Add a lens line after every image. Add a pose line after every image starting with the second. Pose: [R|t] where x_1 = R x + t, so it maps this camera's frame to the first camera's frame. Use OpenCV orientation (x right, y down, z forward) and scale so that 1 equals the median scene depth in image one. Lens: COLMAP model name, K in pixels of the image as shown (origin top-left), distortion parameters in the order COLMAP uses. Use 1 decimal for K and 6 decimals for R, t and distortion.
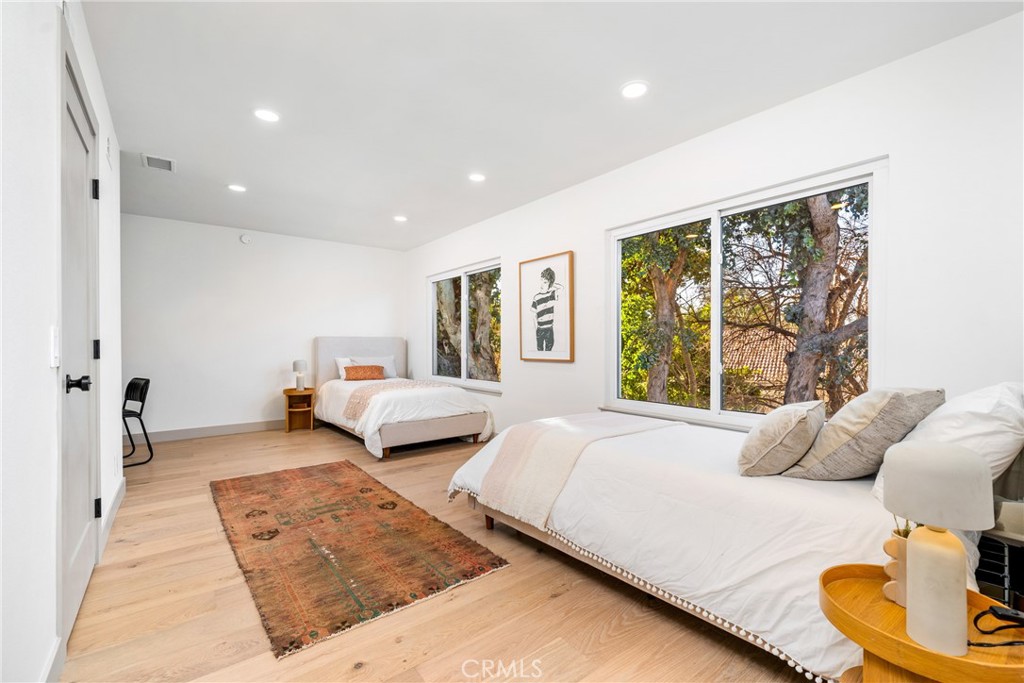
lens RADIAL K [[437.3, 0, 511.9], [0, 437.3, 344.6], [0, 0, 1]] dist [0.002403, 0.000272]
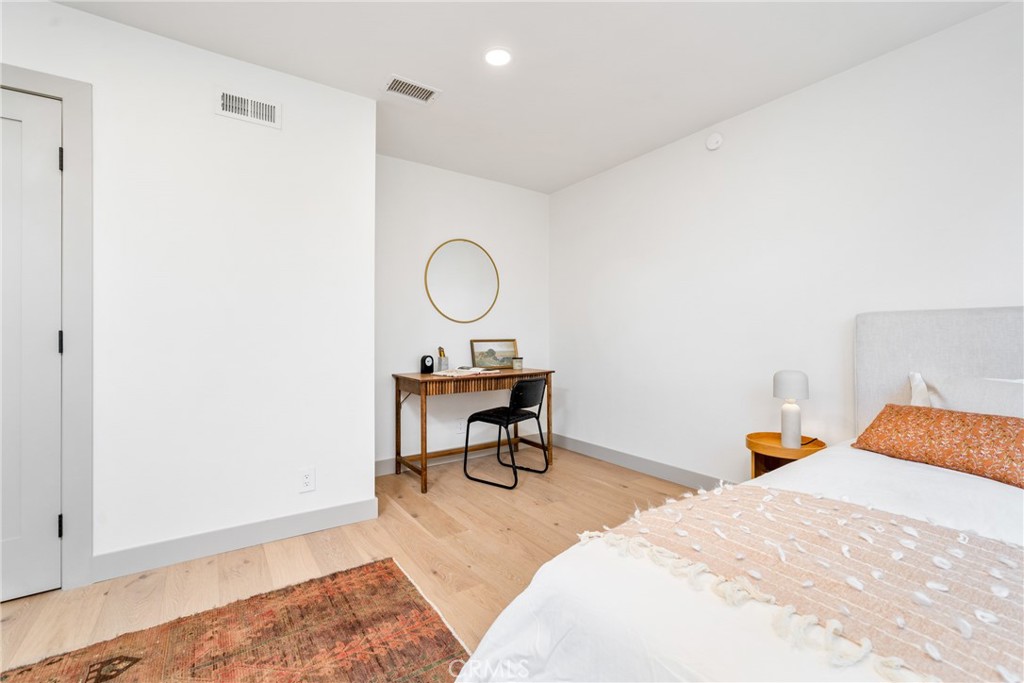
lens RADIAL K [[437.3, 0, 511.5], [0, 437.3, 336.9], [0, 0, 1]] dist [0.002403, 0.000272]
pose [[-0.059868, 0.014687, -0.998098, -0.086405], [0.009301, 0.999857, 0.014155, -0.011898], [0.998163, -0.008436, -0.059997, 1.351980]]
